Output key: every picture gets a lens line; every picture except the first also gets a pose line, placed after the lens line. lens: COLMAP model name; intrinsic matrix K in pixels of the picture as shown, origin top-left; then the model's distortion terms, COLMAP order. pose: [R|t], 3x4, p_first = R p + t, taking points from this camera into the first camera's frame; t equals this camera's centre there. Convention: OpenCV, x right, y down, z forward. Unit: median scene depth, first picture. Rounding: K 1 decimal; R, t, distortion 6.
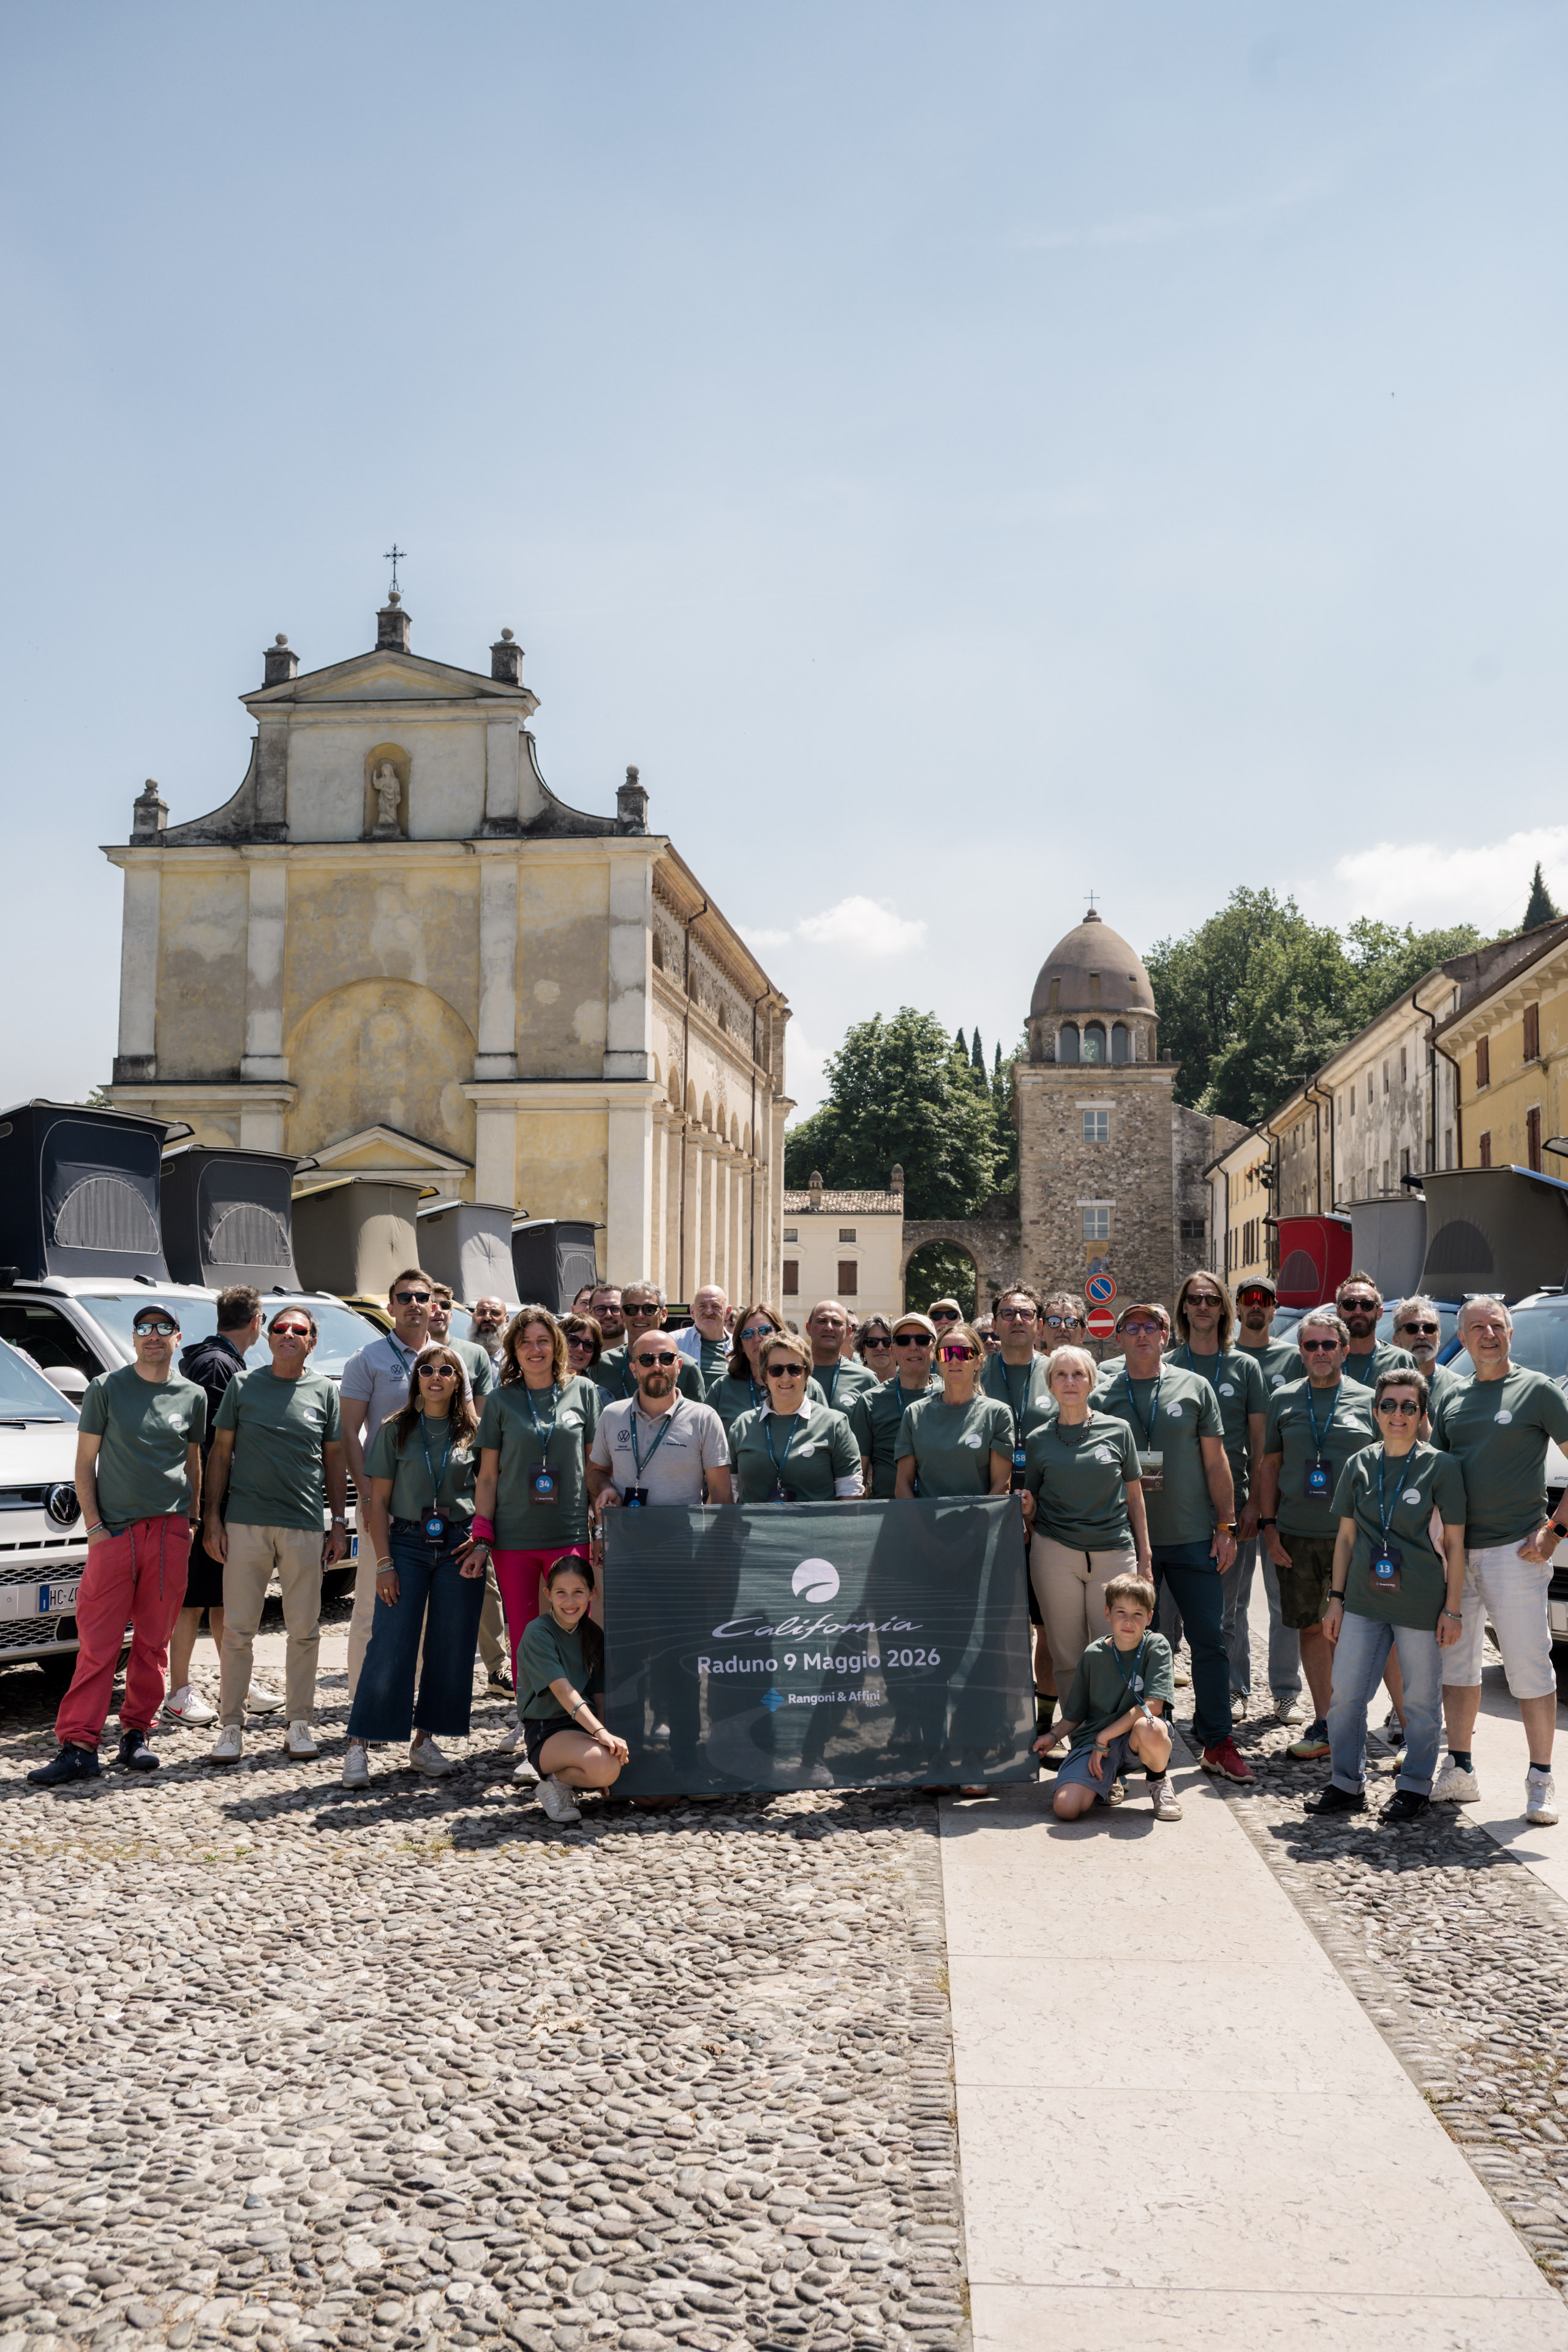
lens RADIAL K [[2019.0, 0, 784.0], [0, 2019.0, 1176.0], [0, 0, 1]] dist [0.009507, 0.003648]
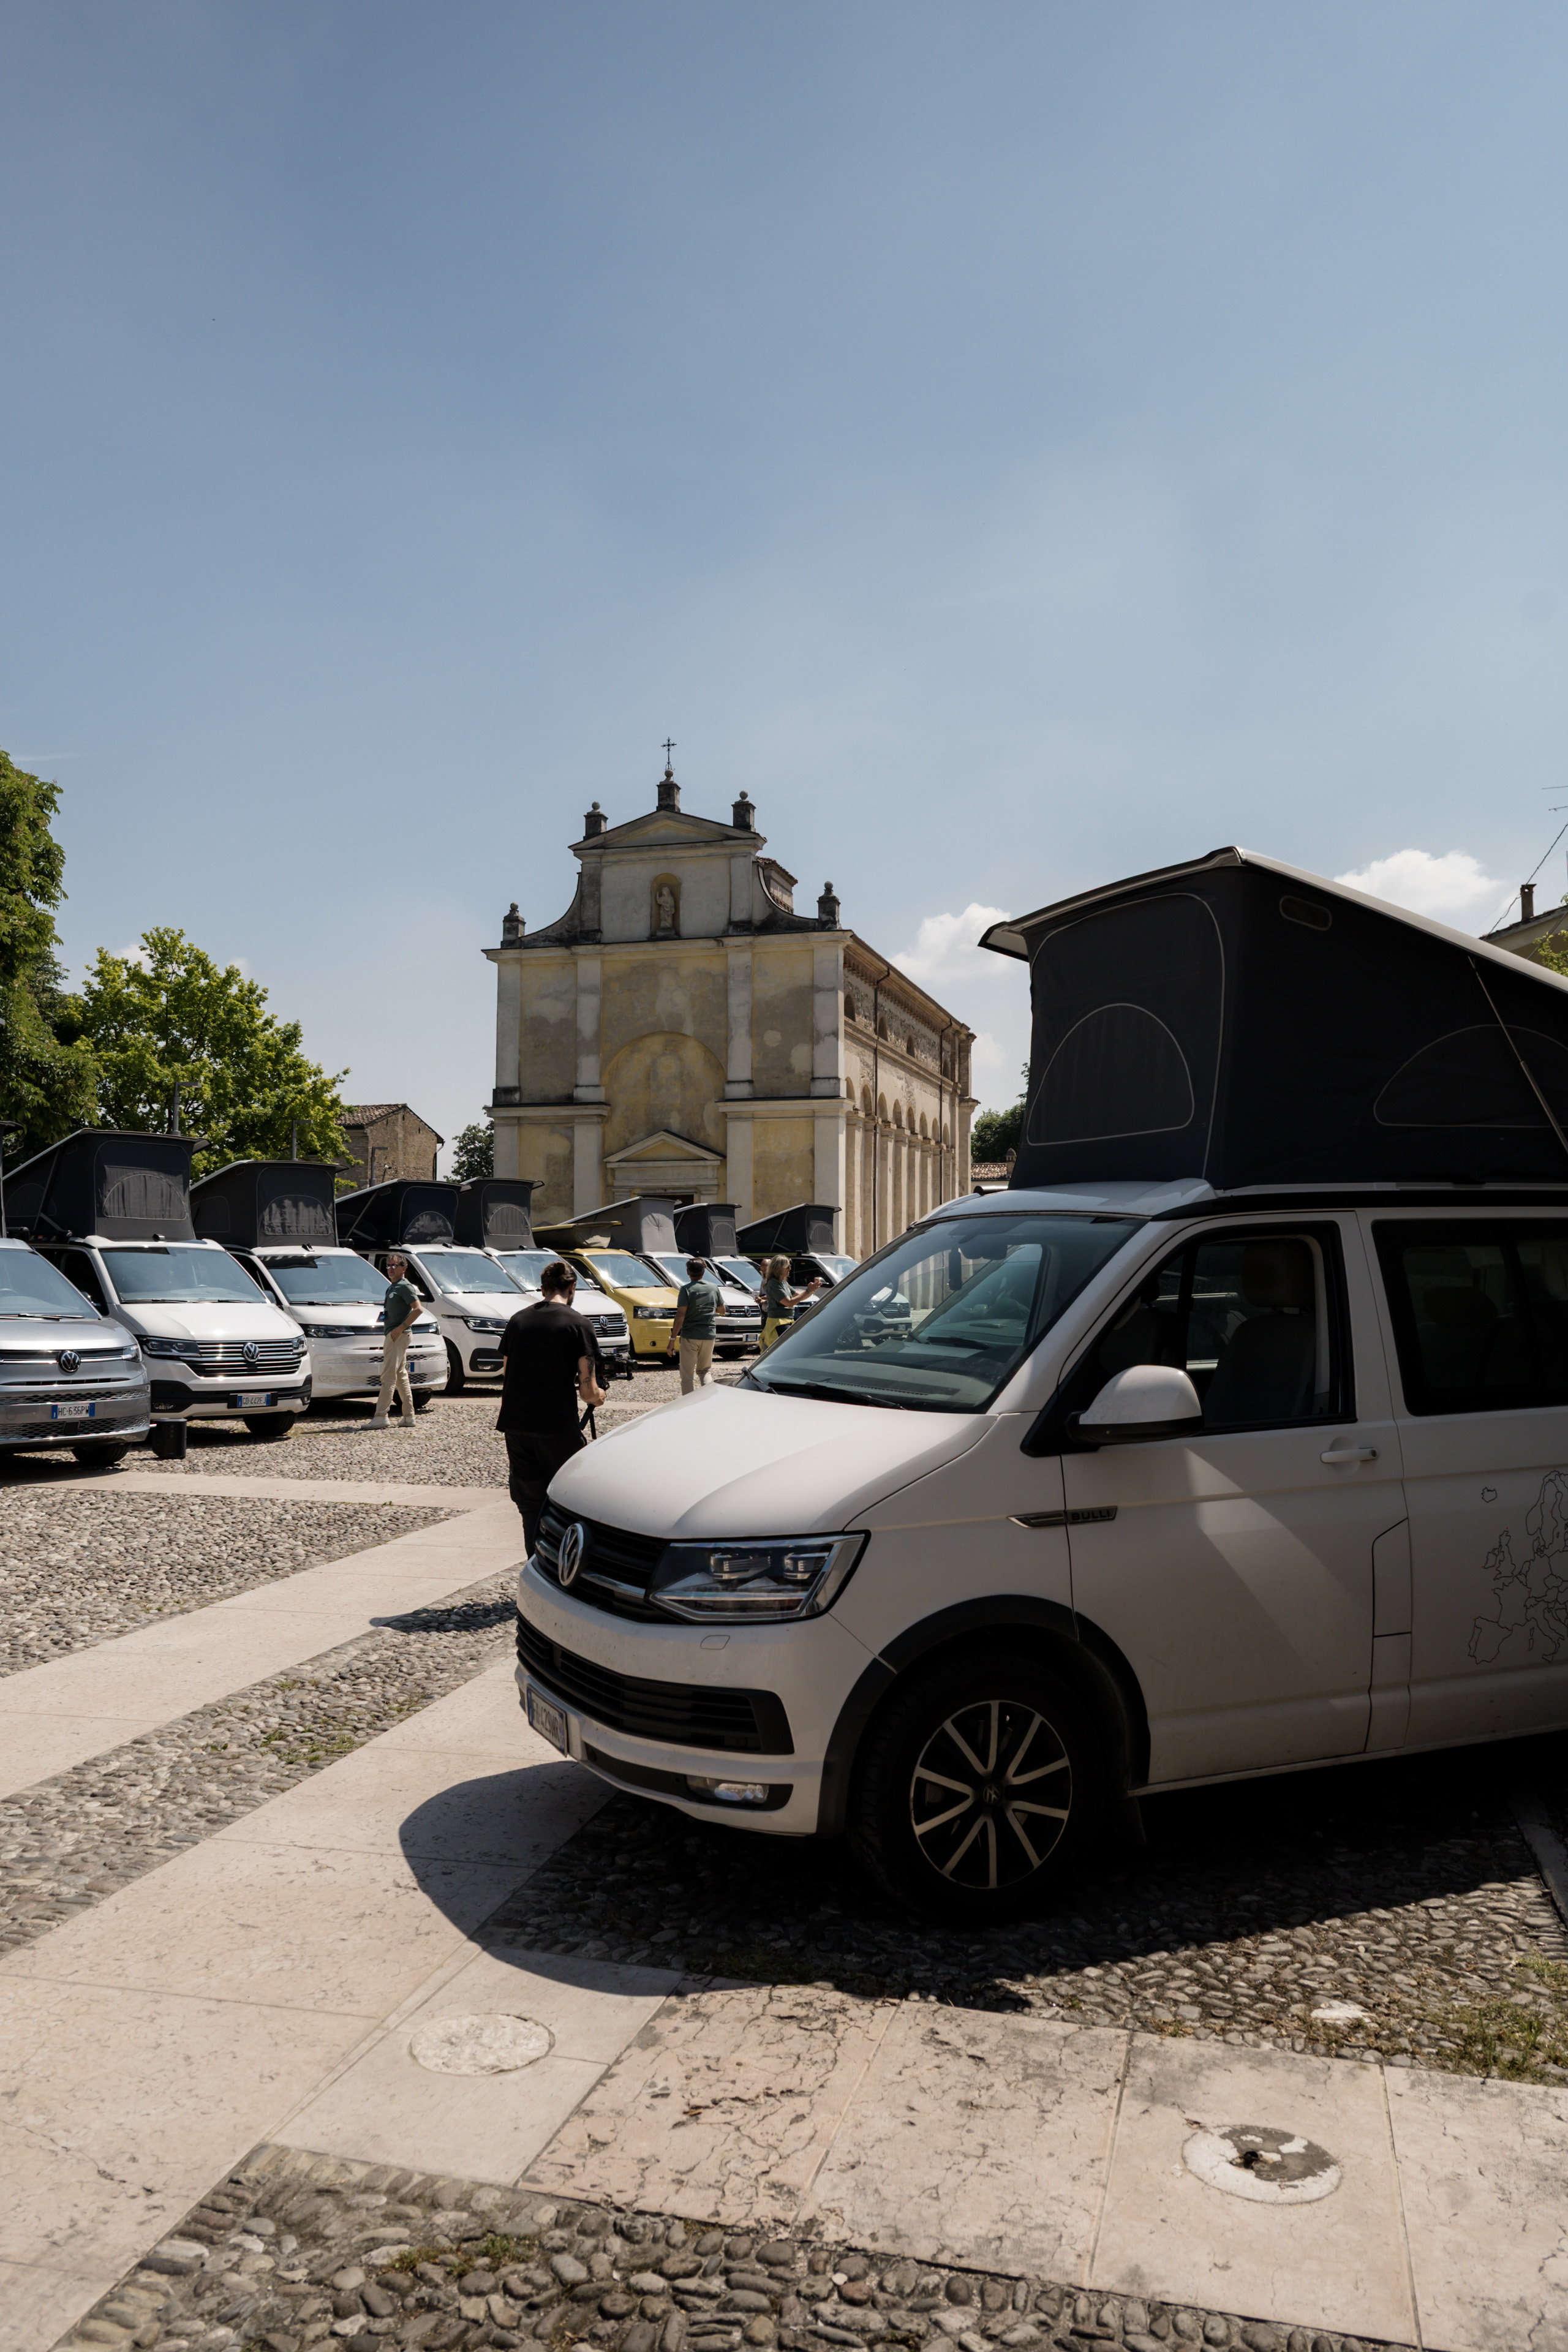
lens RADIAL K [[1587.0, 0, 784.0], [0, 1587.0, 1176.0], [0, 0, 1]] dist [-0.003983, 0.002346]
pose [[0.987422, -0.012825, -0.157585, 0.071694], [0.015812, 0.999718, 0.017718, -0.010793], [0.157313, -0.019987, 0.987347, -0.145164]]
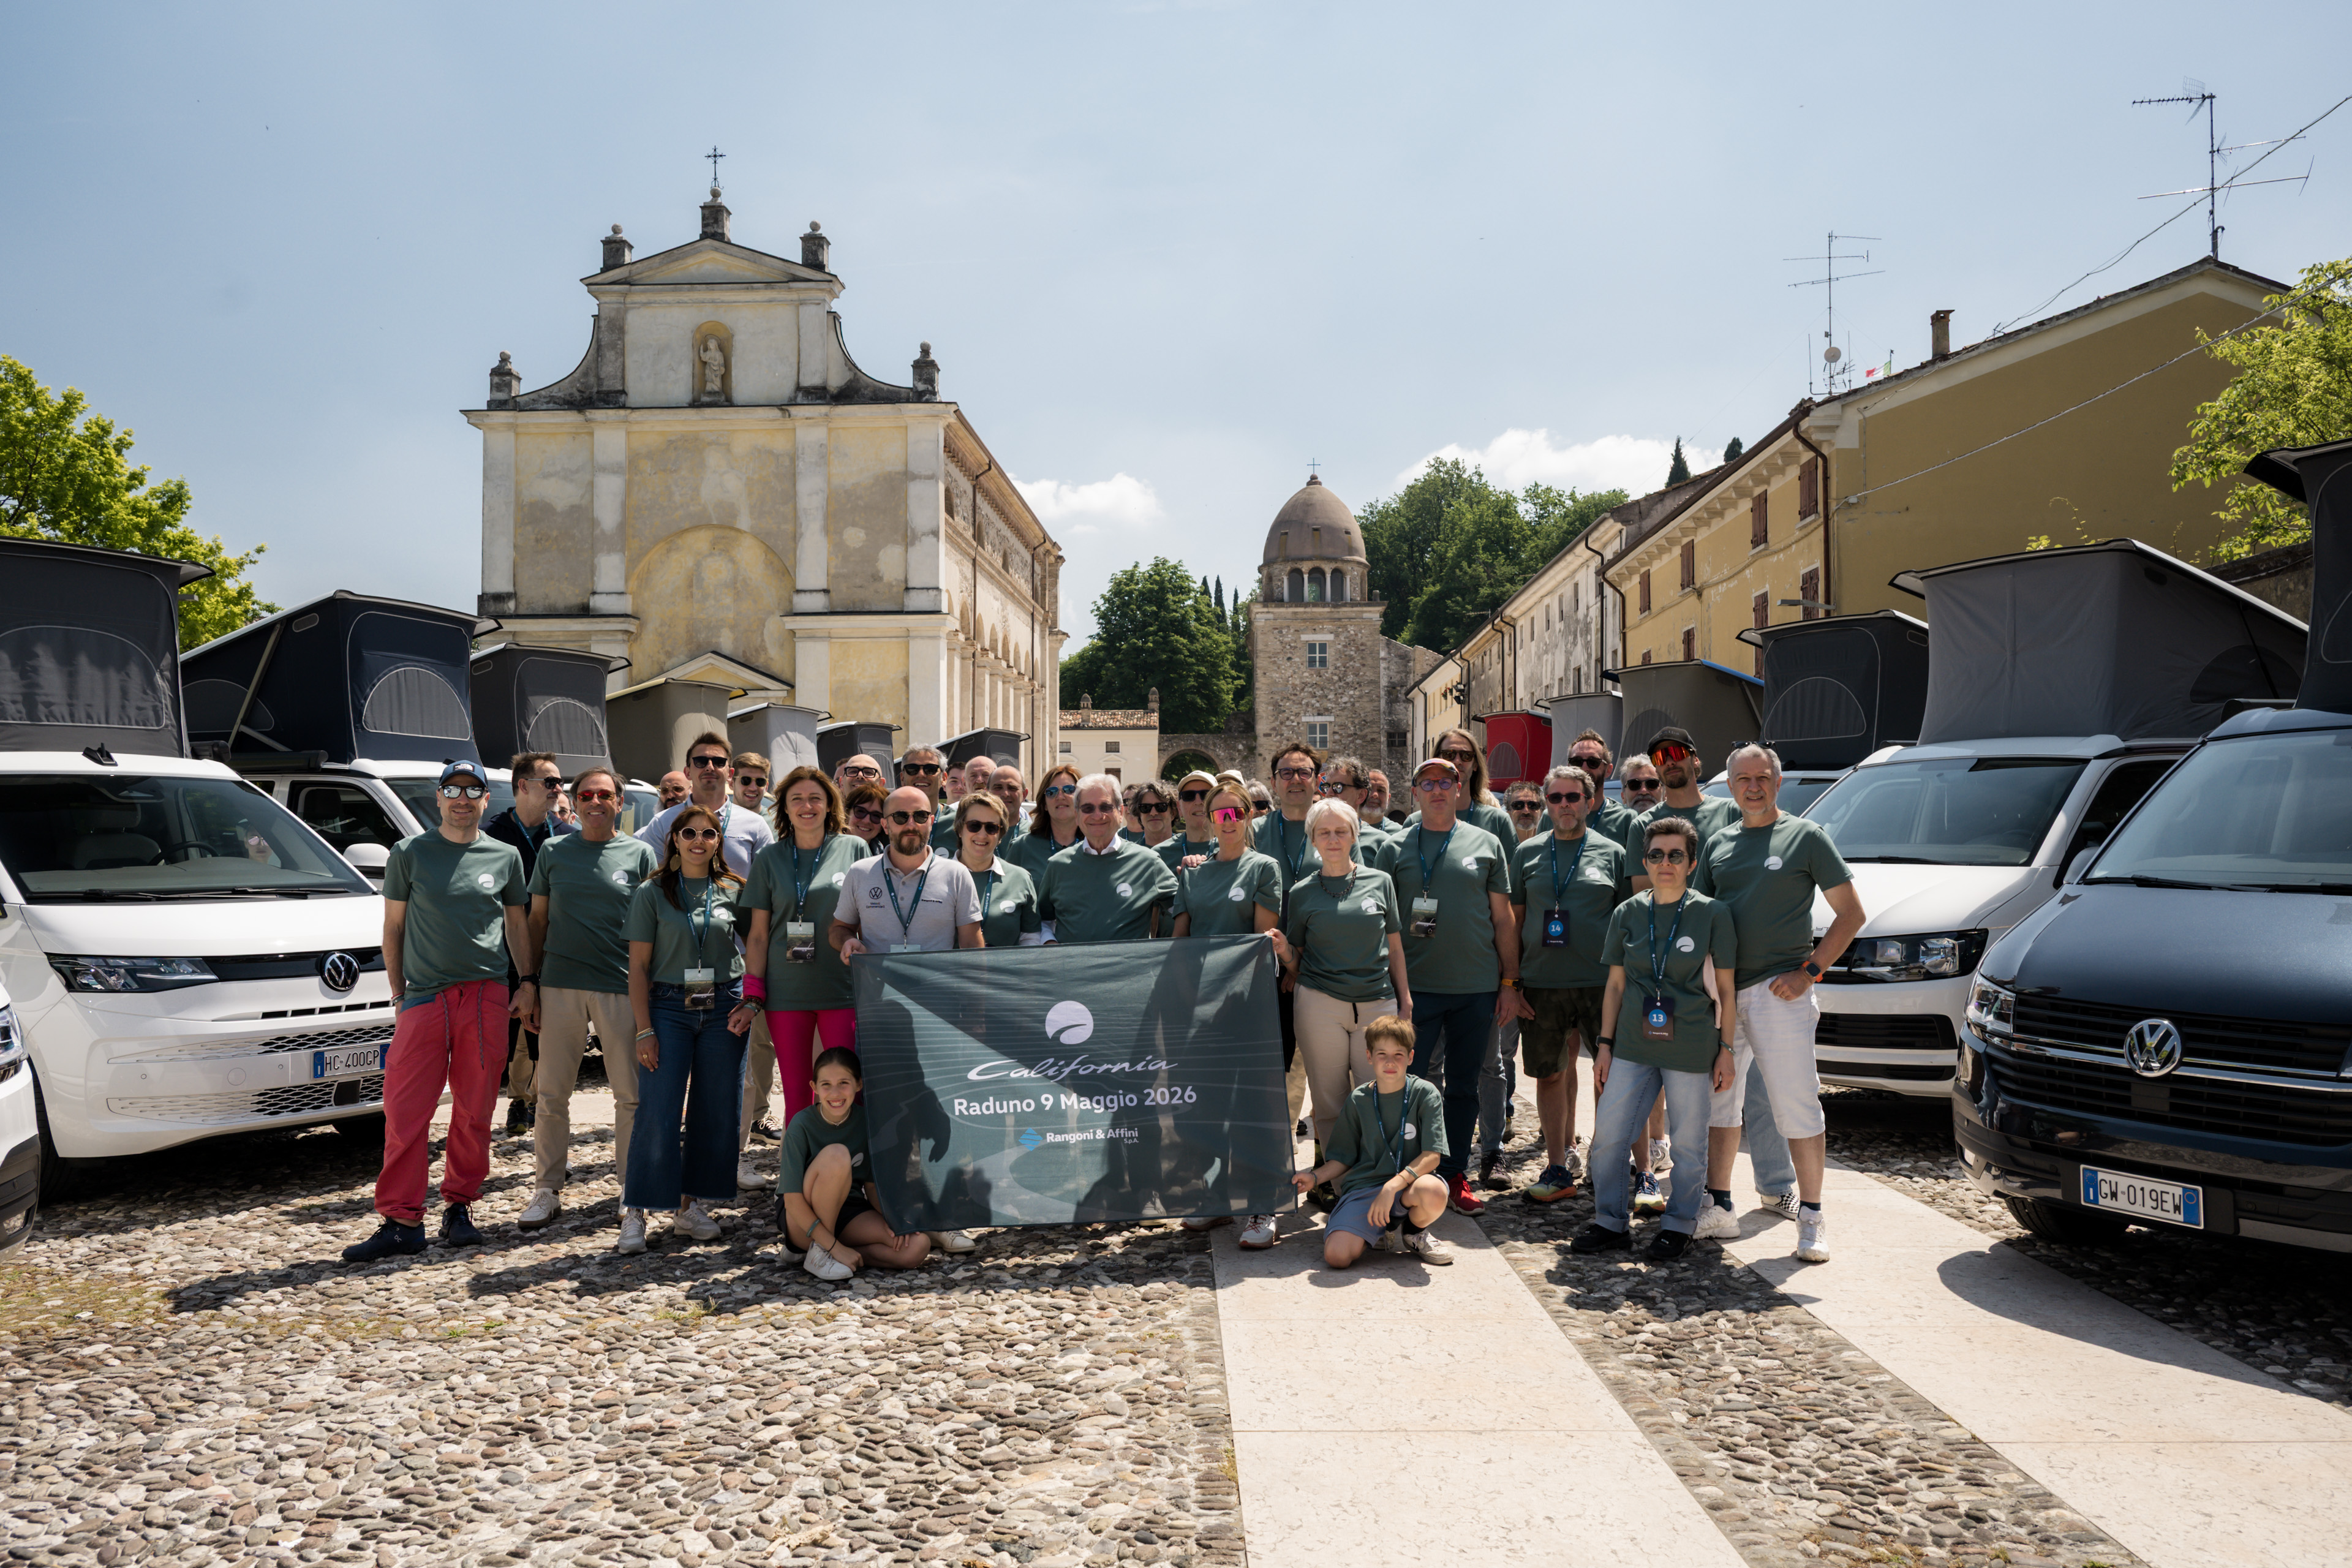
lens RADIAL K [[1661.0, 0, 1137.4], [0, 1661.0, 777.1], [0, 0, 1]] dist [0.026845, 0.003244]
pose [[0.998881, -0.008853, 0.046454, 0.000377], [0.006729, 0.998934, 0.045675, 0.004738], [-0.046809, -0.045312, 0.997876, 0.024125]]
